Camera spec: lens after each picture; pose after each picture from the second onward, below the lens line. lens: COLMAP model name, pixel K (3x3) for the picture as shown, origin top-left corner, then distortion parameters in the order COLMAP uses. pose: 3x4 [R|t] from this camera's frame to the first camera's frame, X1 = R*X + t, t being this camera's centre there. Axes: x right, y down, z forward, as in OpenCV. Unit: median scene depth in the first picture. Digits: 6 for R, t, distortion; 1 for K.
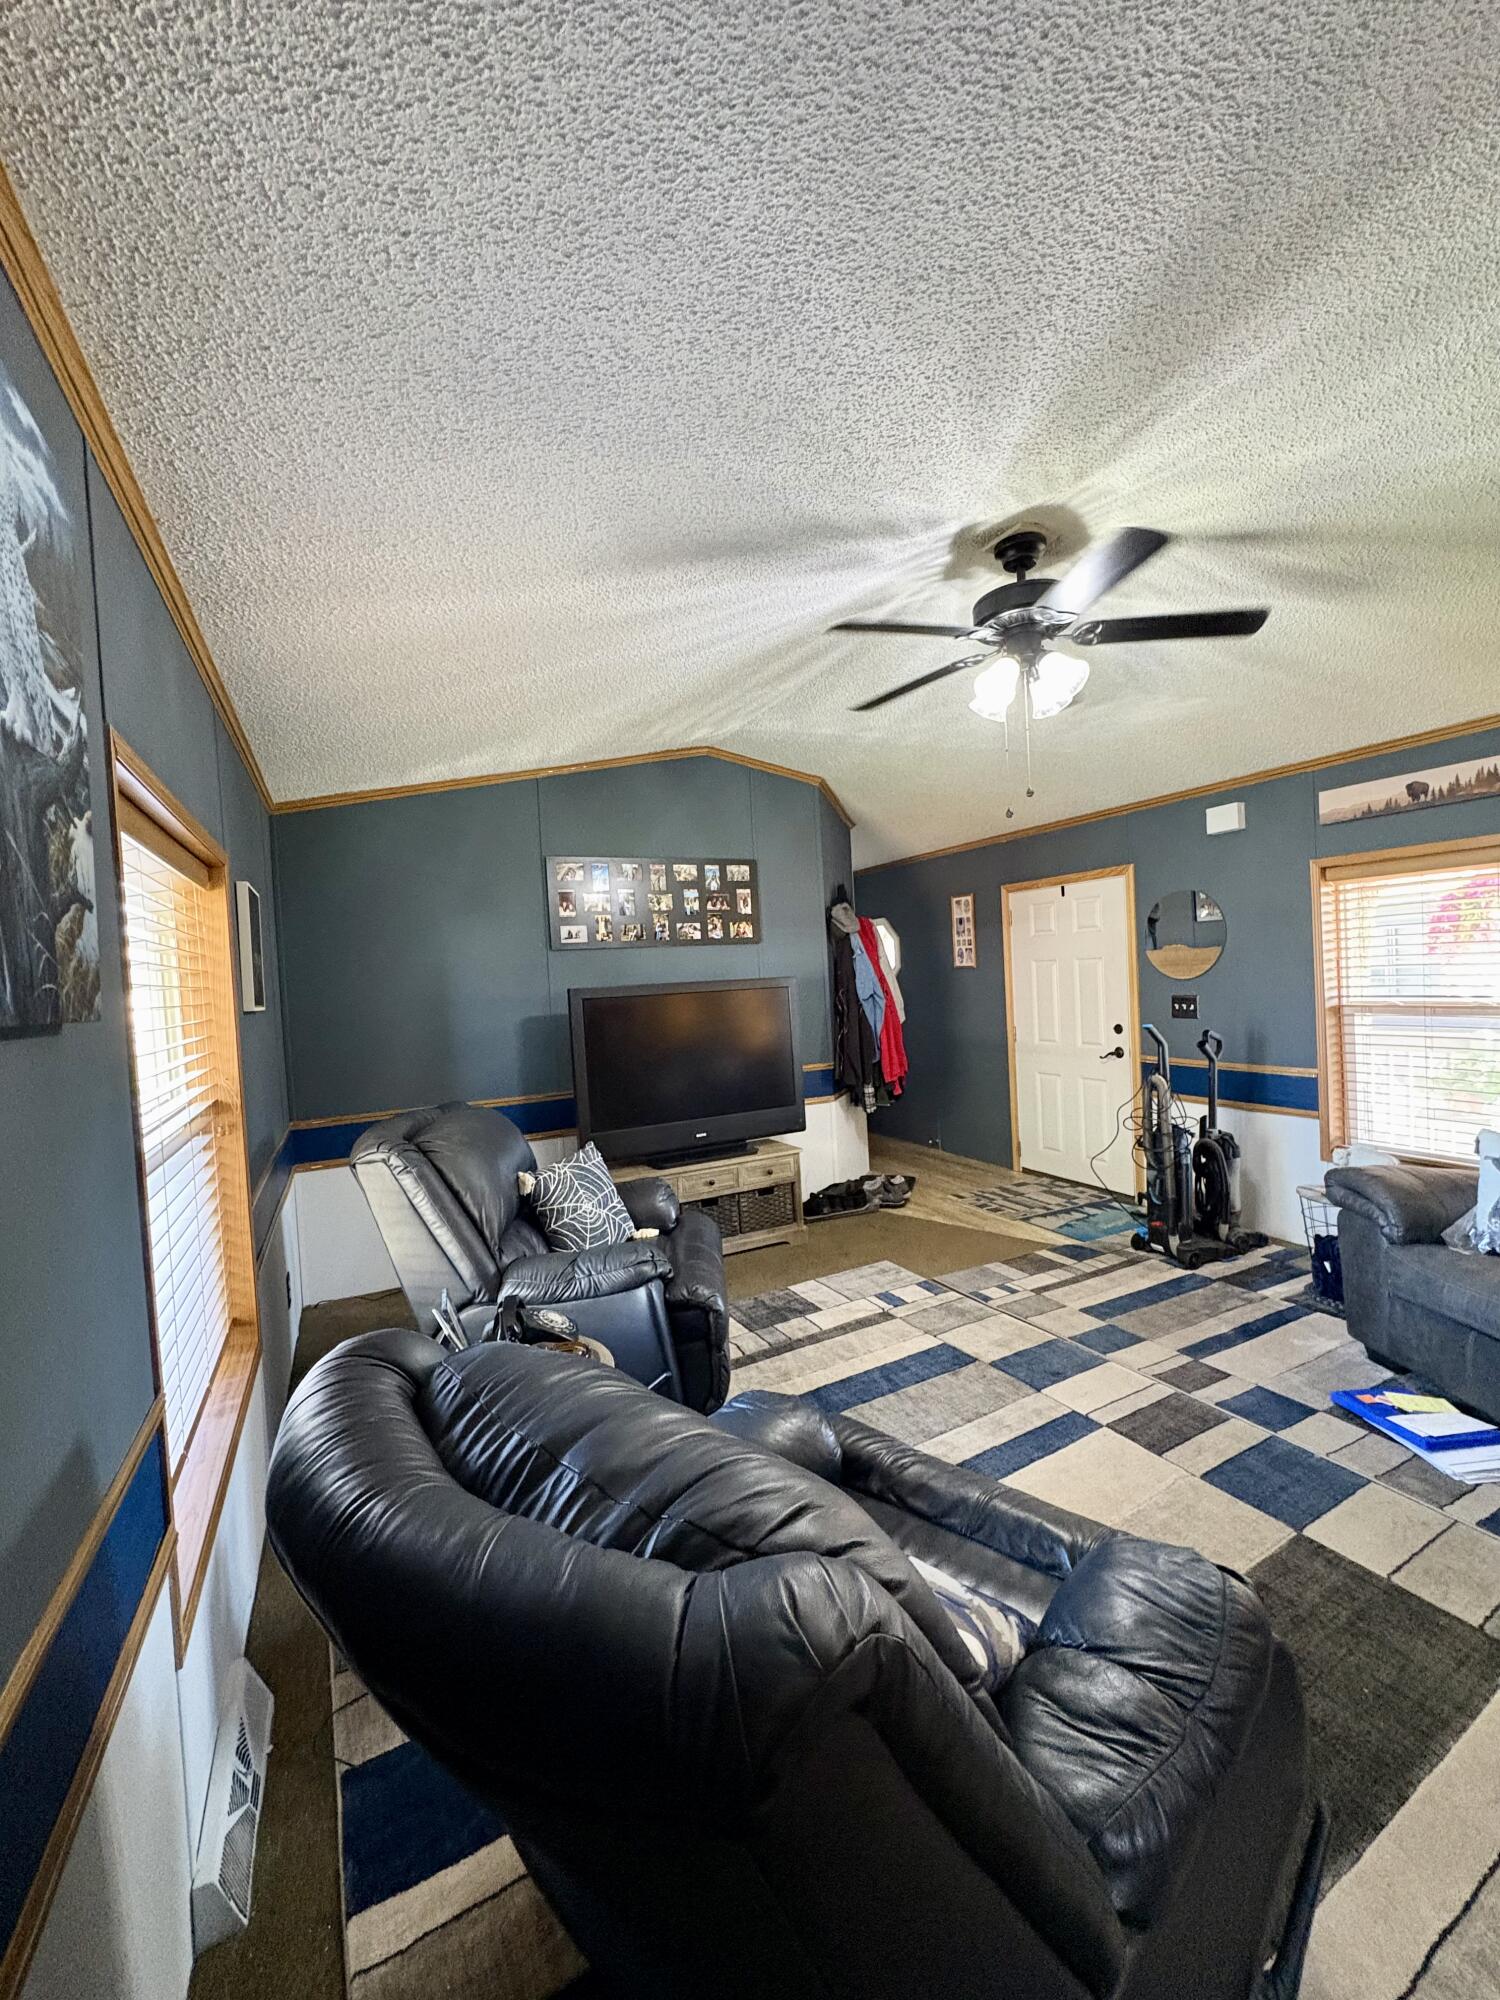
lens RADIAL K [[817.1, 0, 749.2], [0, 817.1, 1003.2], [0, 0, 1]] dist [-0.001418, 0.000808]
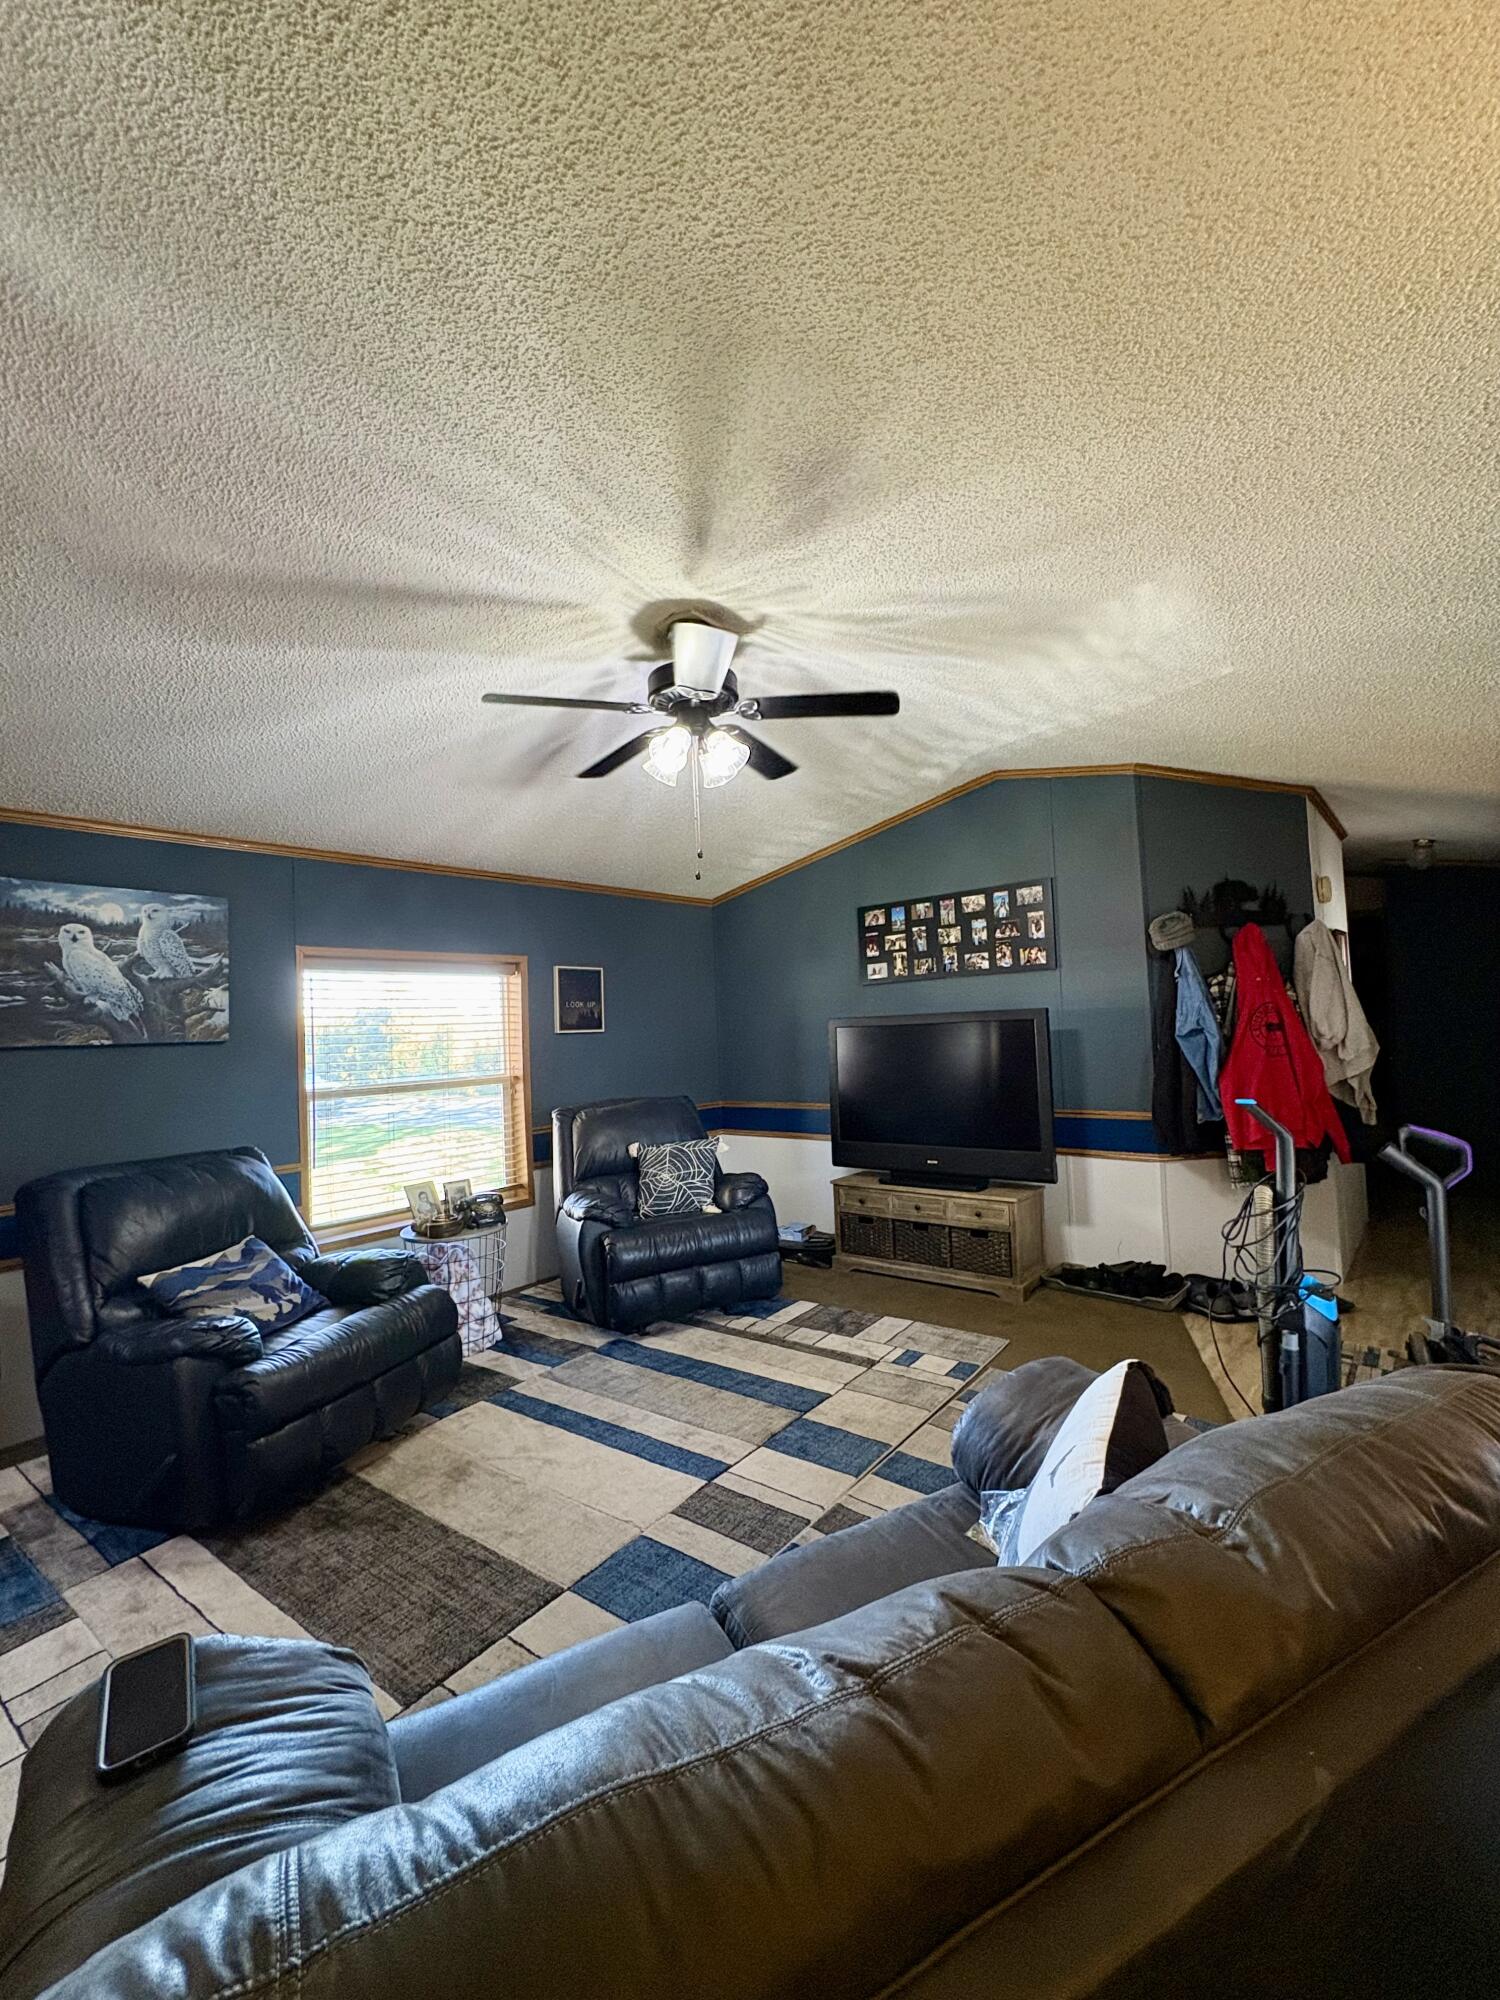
lens RADIAL K [[817.1, 0, 749.2], [0, 817.1, 1003.2], [0, 0, 1]] dist [-0.001418, 0.000808]
pose [[0.403192, 0.002545, -0.915112, 0.739312], [-0.005566, 0.999984, 0.000328, -0.036117], [0.915099, 0.004961, 0.403200, 0.345587]]
